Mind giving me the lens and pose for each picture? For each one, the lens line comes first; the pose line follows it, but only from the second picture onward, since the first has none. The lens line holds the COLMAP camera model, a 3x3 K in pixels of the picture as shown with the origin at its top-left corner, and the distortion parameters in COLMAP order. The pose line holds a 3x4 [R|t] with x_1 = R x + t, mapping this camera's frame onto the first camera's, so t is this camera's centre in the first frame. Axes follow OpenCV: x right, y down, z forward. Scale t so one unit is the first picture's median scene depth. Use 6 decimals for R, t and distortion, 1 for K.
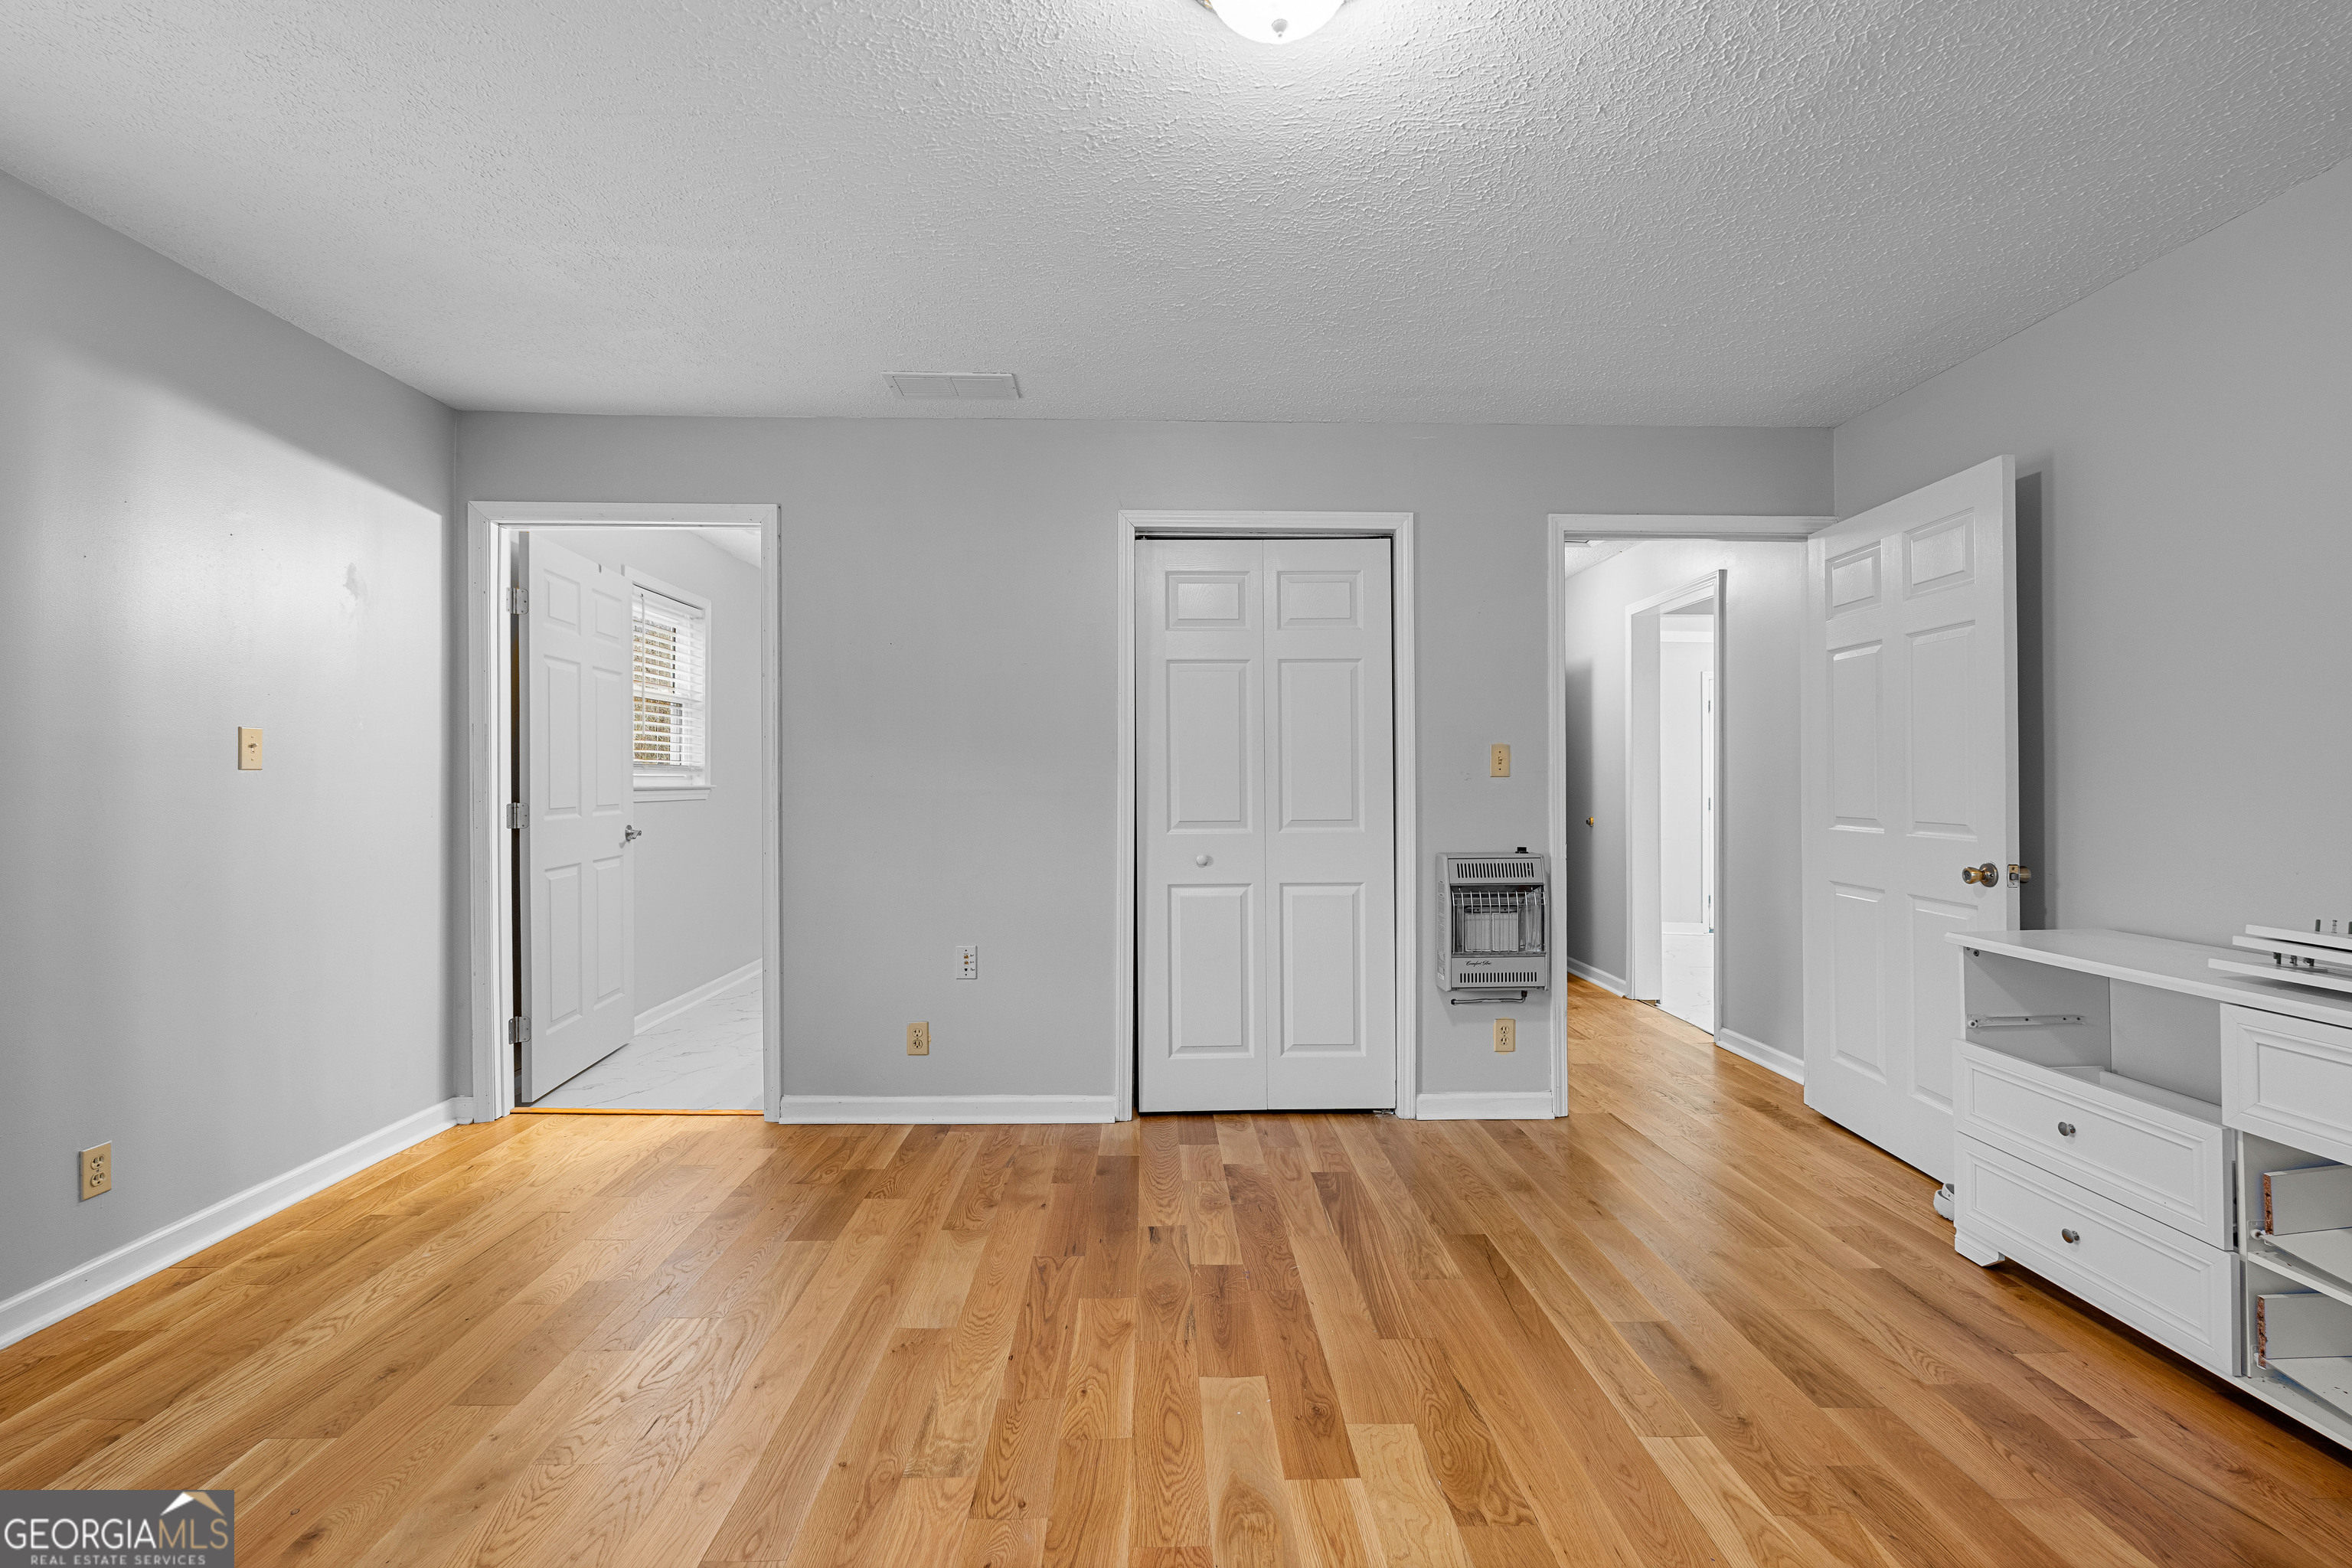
lens RADIAL K [[1041.4, 0, 1161.2], [0, 1041.4, 773.8], [0, 0, 1]] dist [-0.005008, 0.001167]
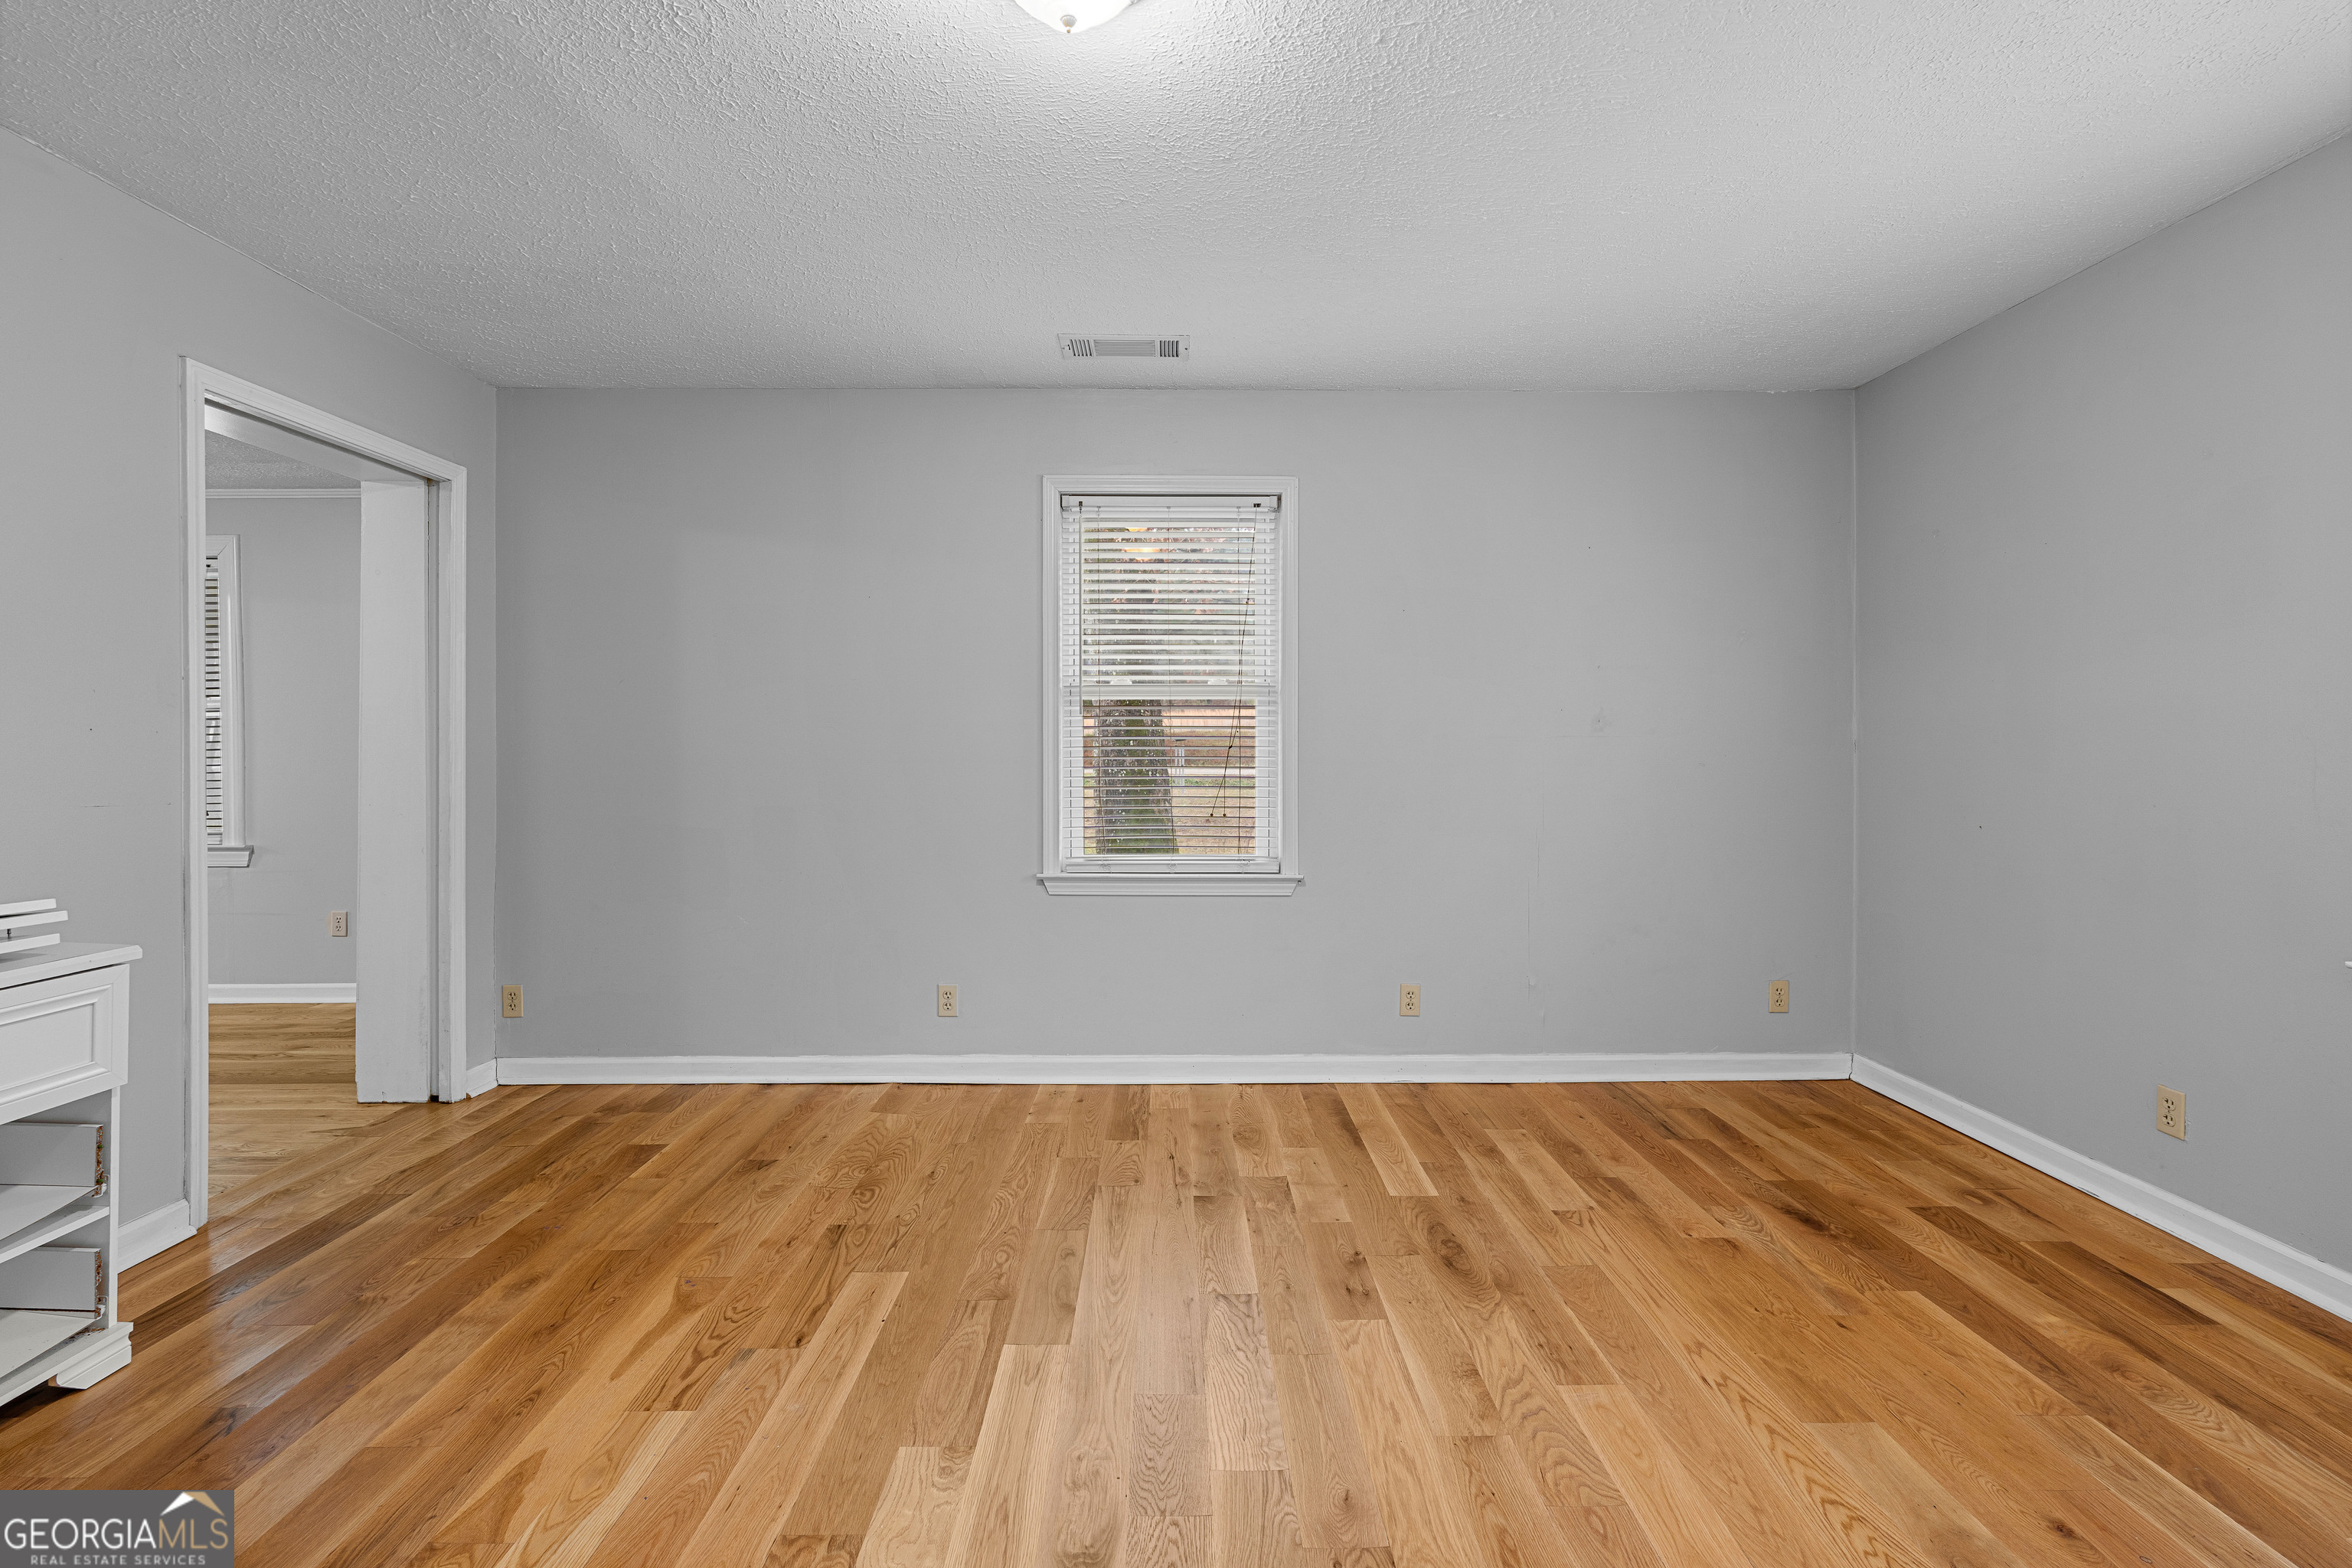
lens RADIAL K [[1041.4, 0, 1167.9], [0, 1041.4, 767.6], [0, 0, 1]] dist [-0.005008, 0.001167]
pose [[-0.999835, -0.001154, 0.018151, -0.005110], [-0.000863, 0.999871, 0.016025, 0.011367], [-0.018168, 0.016007, -0.999707, 1.677664]]
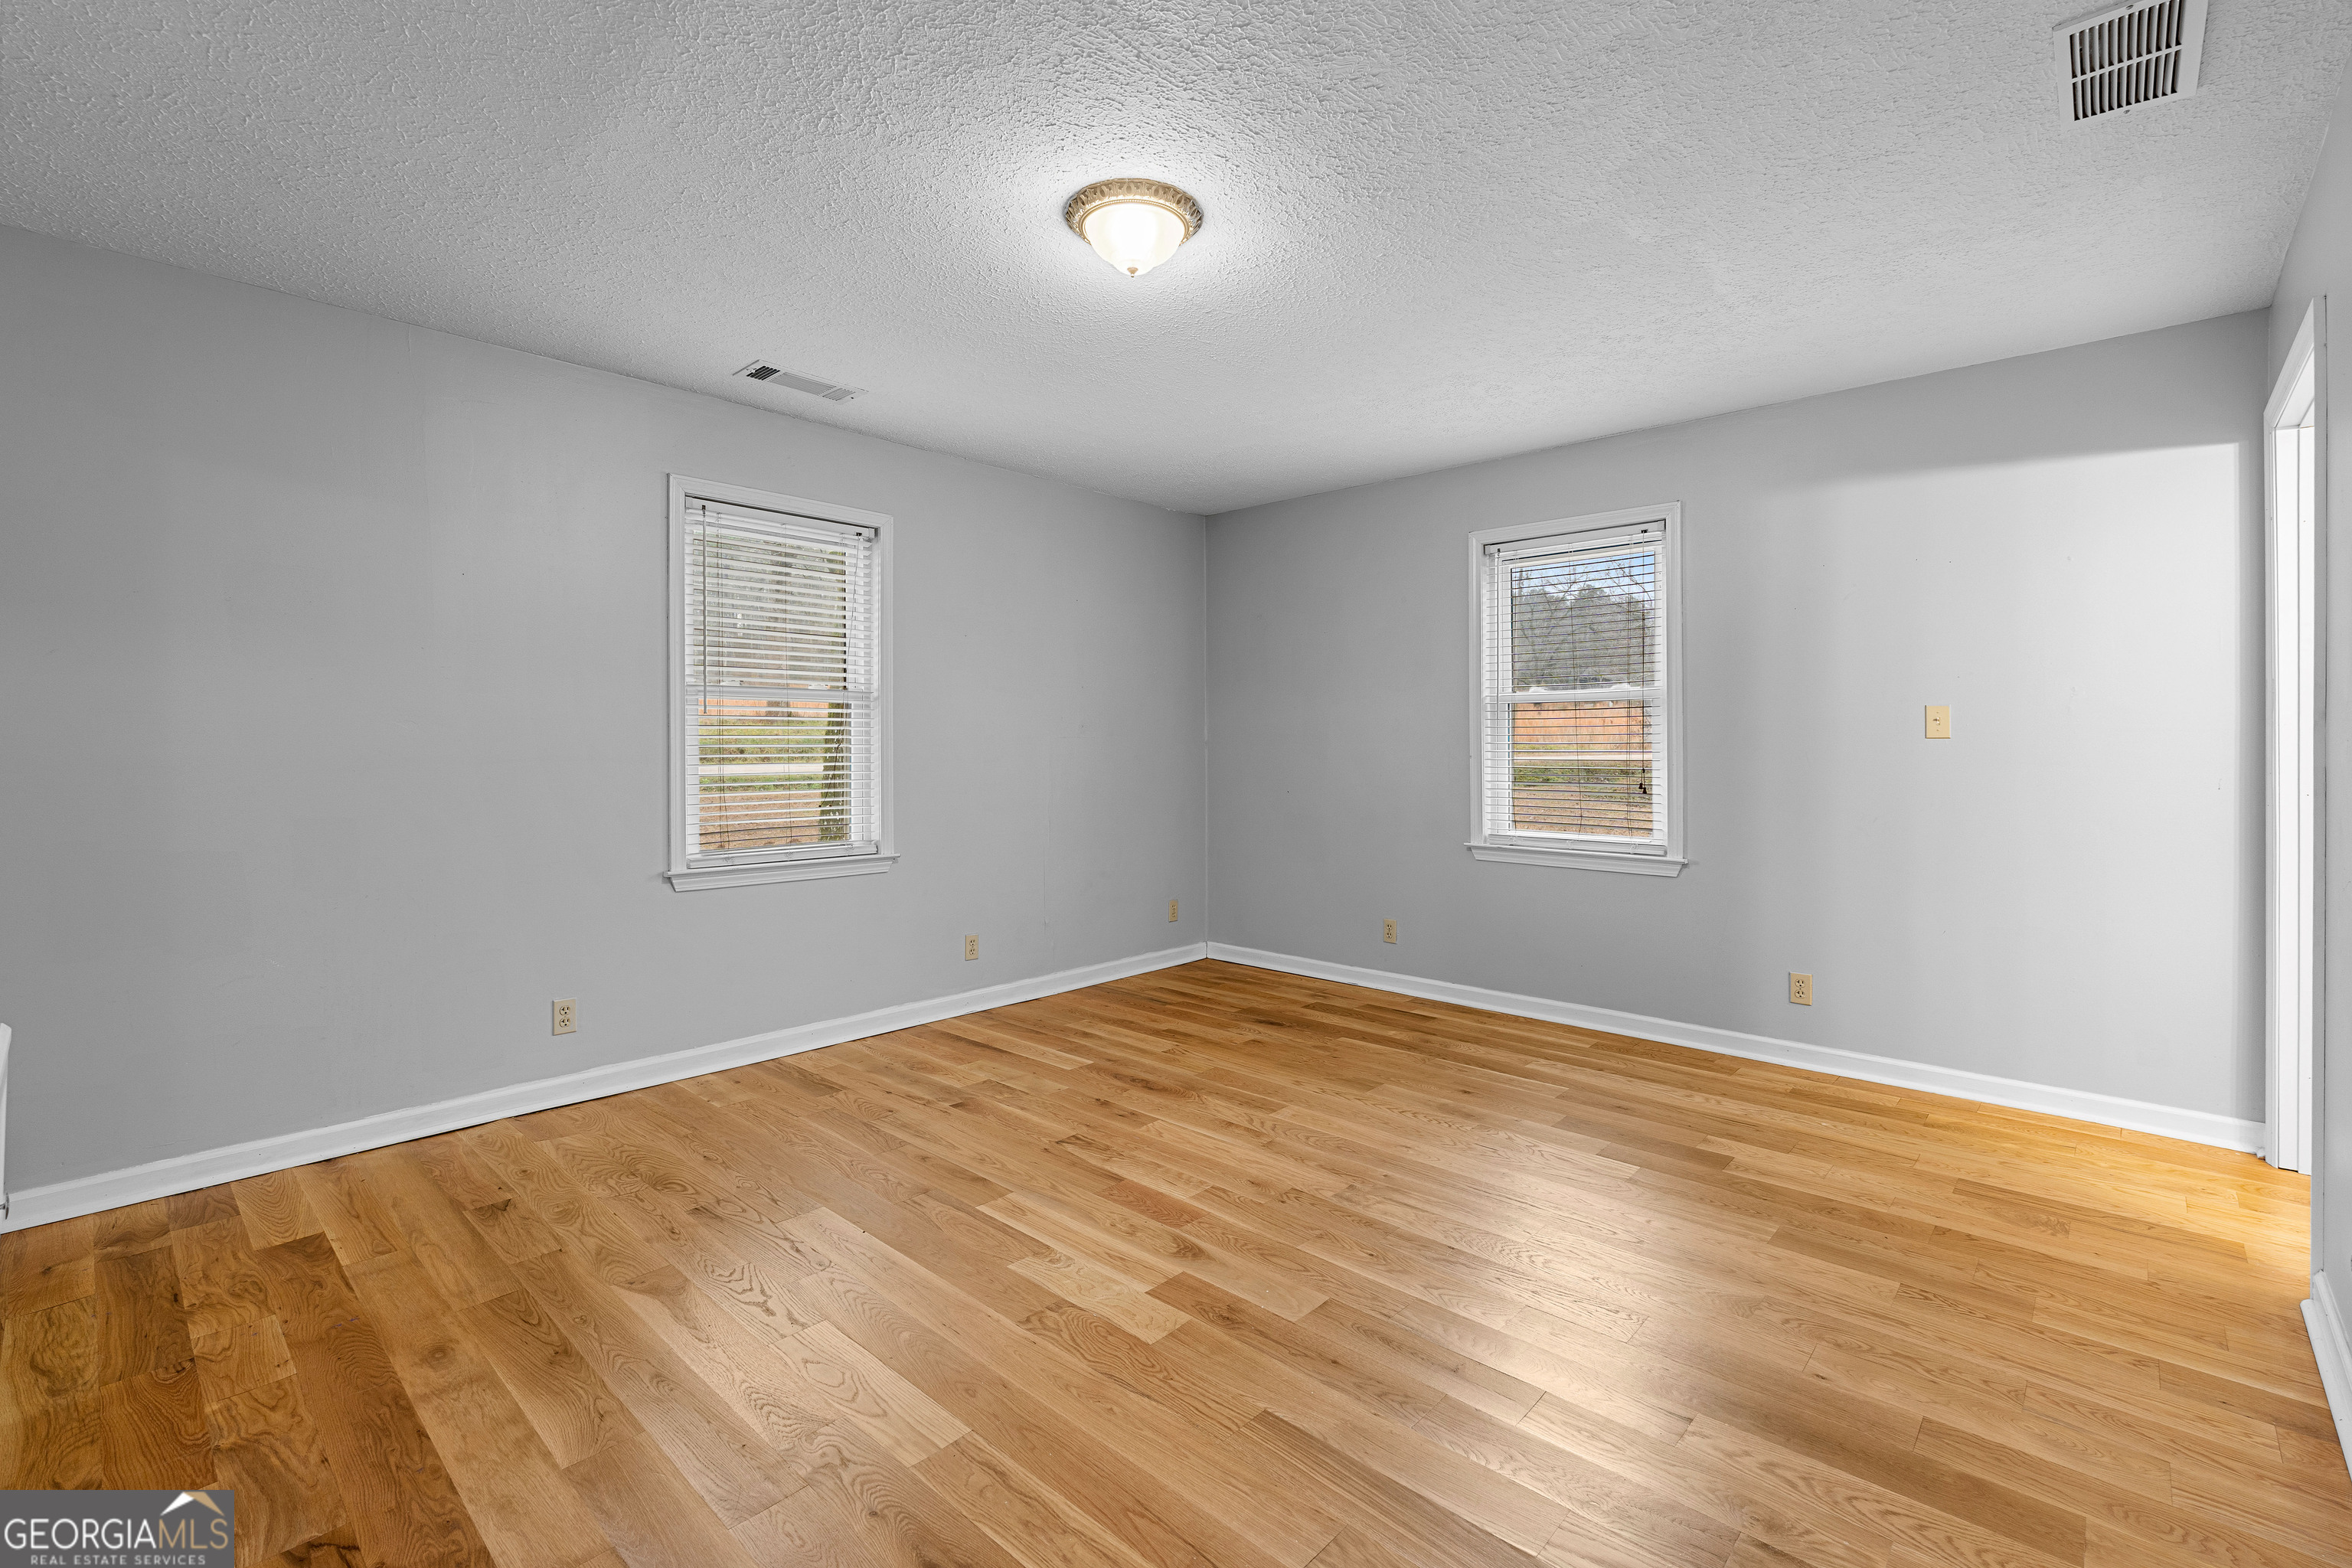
lens RADIAL K [[1041.4, 0, 1181.1], [0, 1041.4, 767.2], [0, 0, 1]] dist [-0.005008, 0.001167]
pose [[-0.692935, 0.012697, -0.720888, 0.991533], [0.000745, 0.999857, 0.016895, 0.014398], [0.720999, 0.011170, -0.692846, 1.770213]]
